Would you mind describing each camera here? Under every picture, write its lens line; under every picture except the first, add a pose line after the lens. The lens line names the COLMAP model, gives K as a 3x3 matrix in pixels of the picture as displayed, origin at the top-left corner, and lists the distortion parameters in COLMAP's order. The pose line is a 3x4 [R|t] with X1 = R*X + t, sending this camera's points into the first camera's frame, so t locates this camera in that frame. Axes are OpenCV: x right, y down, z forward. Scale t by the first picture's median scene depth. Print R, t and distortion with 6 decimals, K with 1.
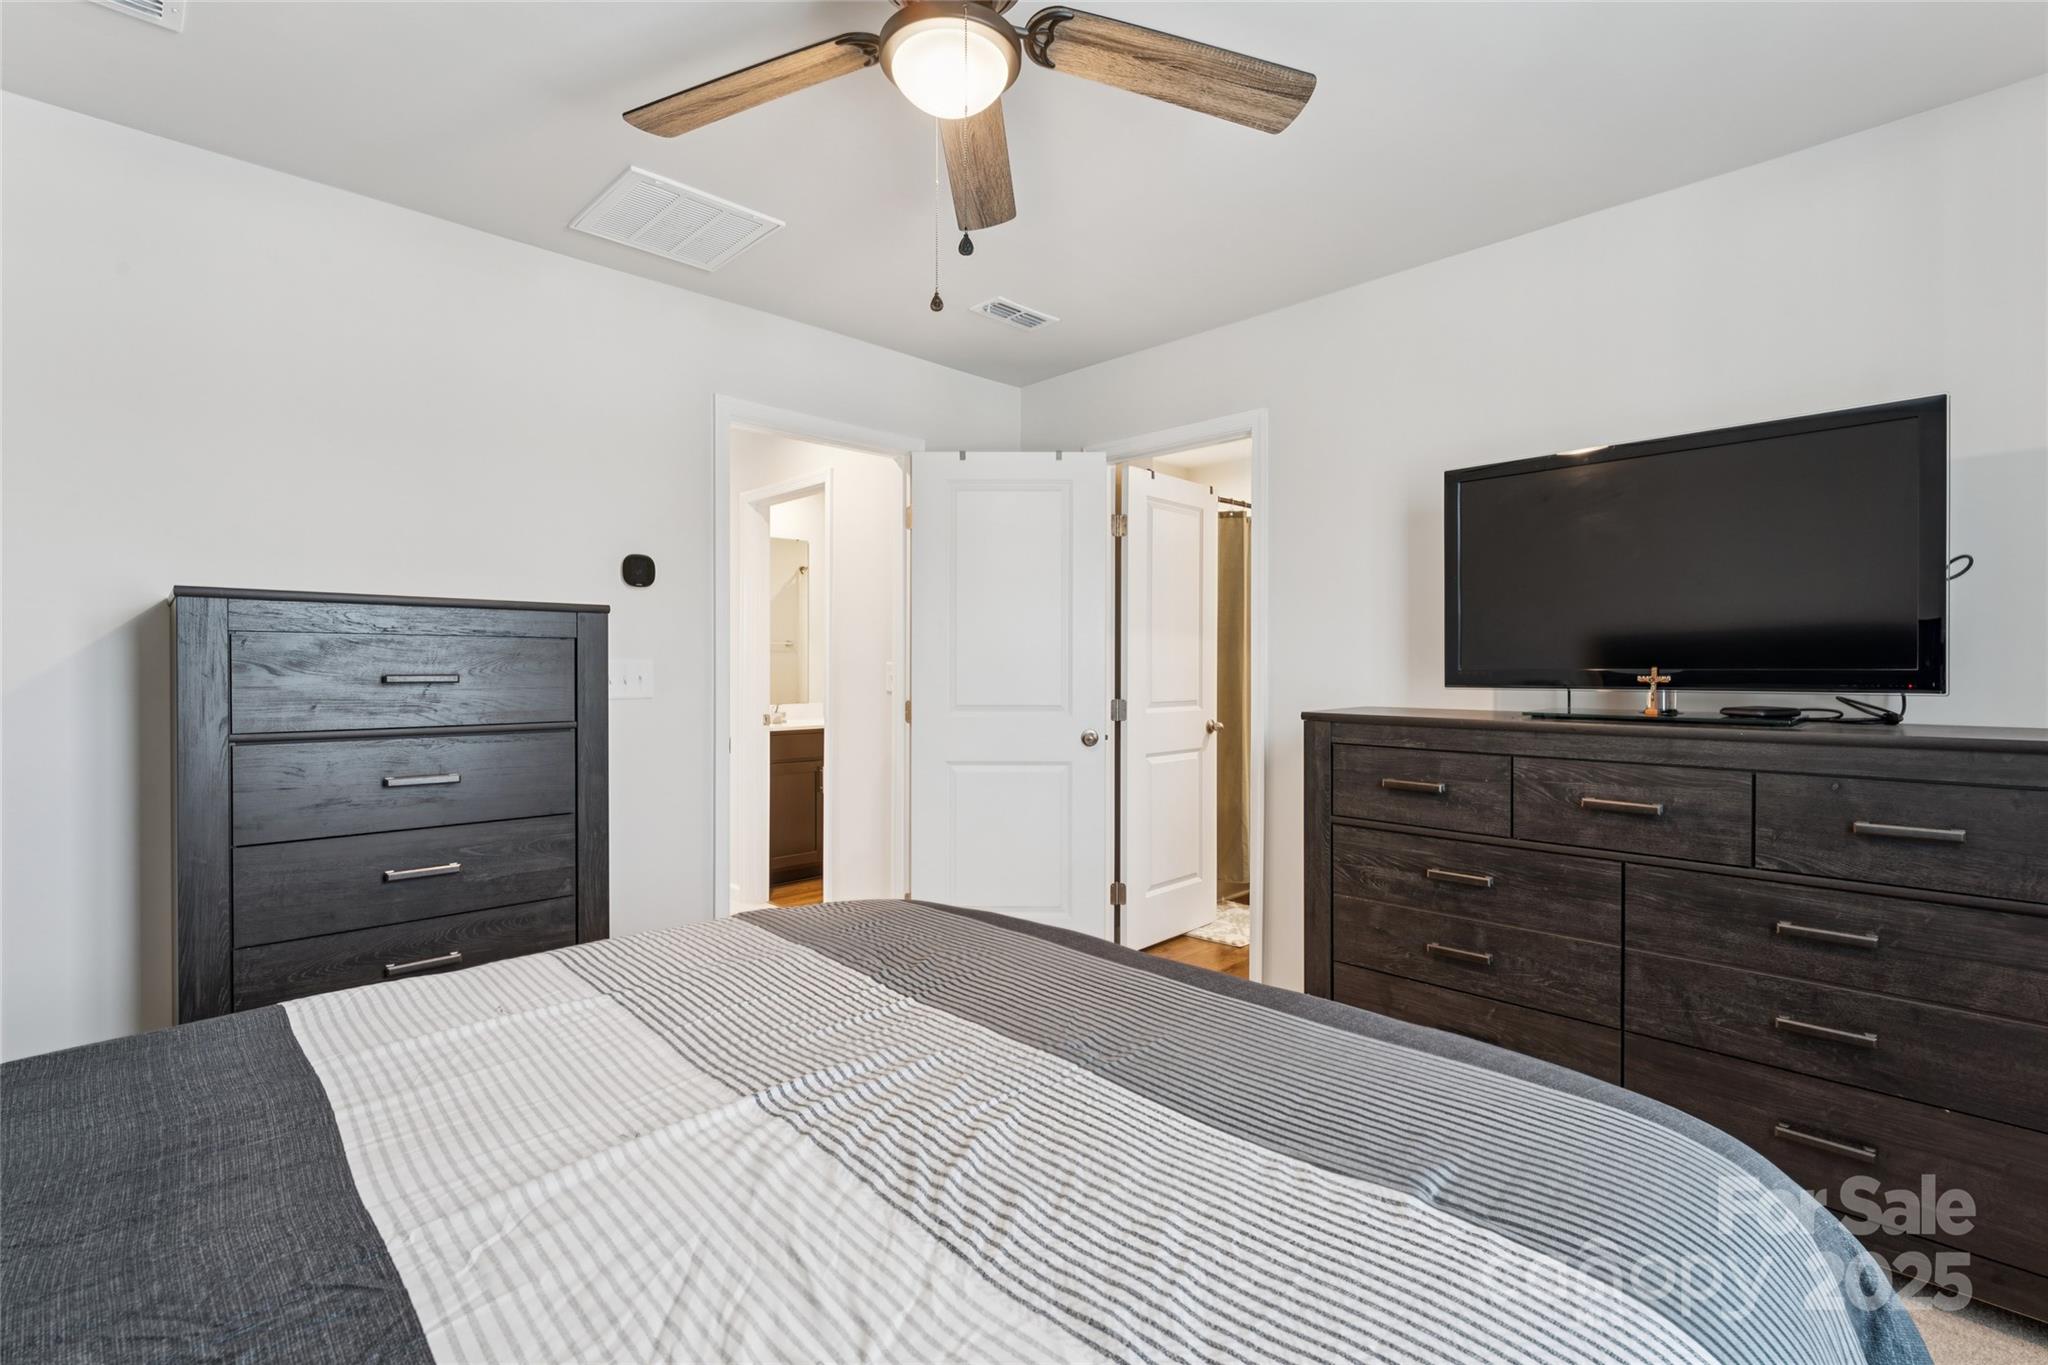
lens RADIAL K [[945.0, 0, 1029.5], [0, 945.0, 701.4], [0, 0, 1]] dist [-0.000414, 0.000122]
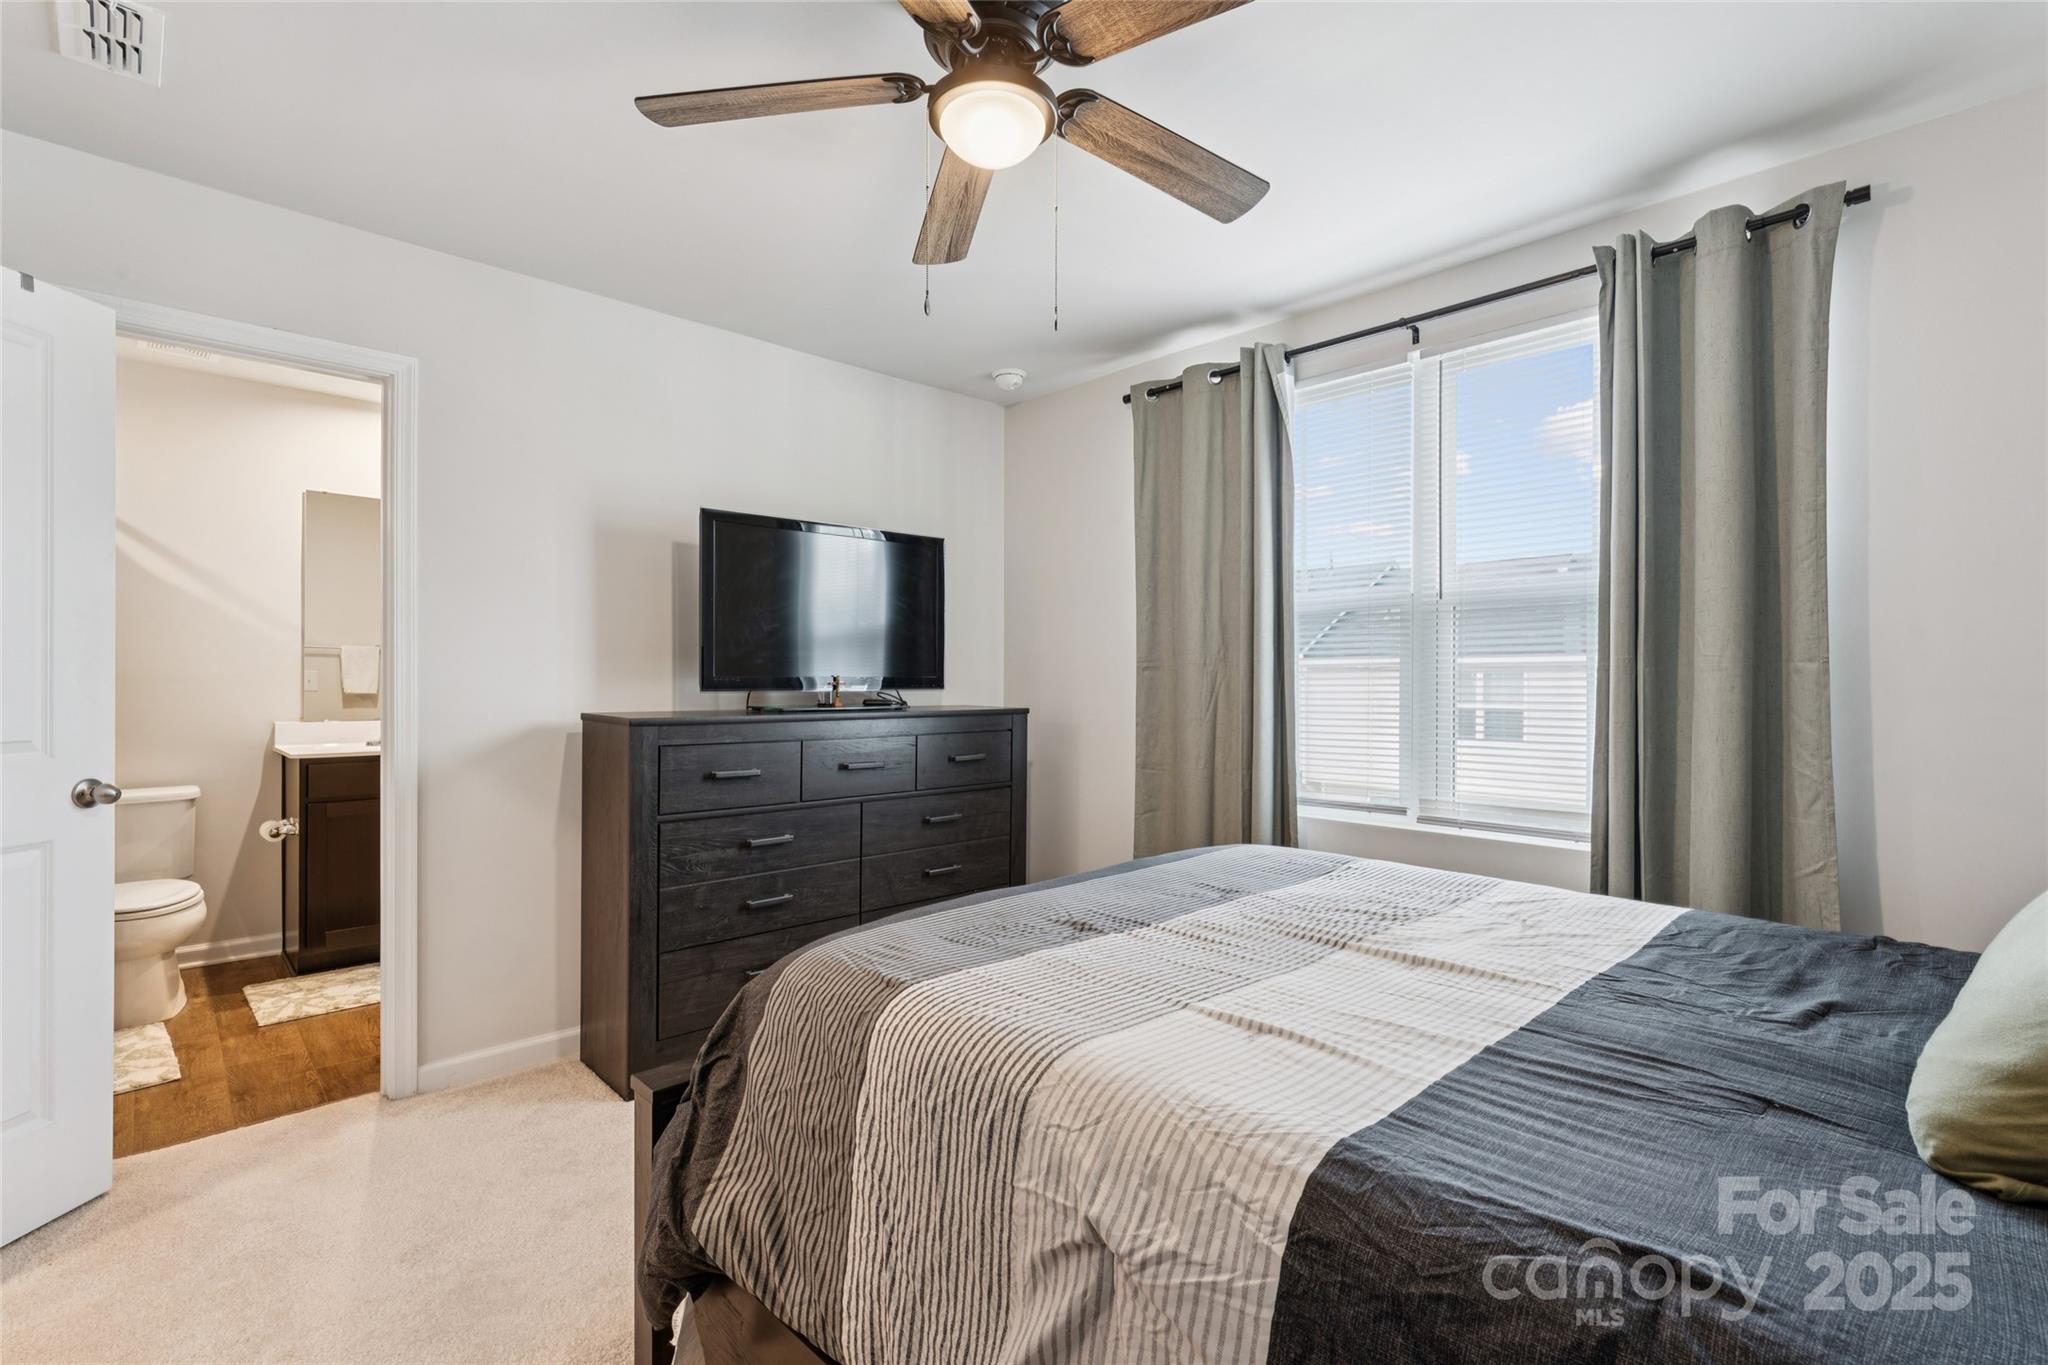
lens RADIAL K [[945.0, 0, 1029.5], [0, 945.0, 701.4], [0, 0, 1]] dist [-0.000414, 0.000122]
pose [[-0.016846, -0.024141, 0.999567, -0.757462], [0.030880, 0.999219, 0.024653, -0.019282], [-0.999381, 0.031282, -0.016087, 0.625024]]
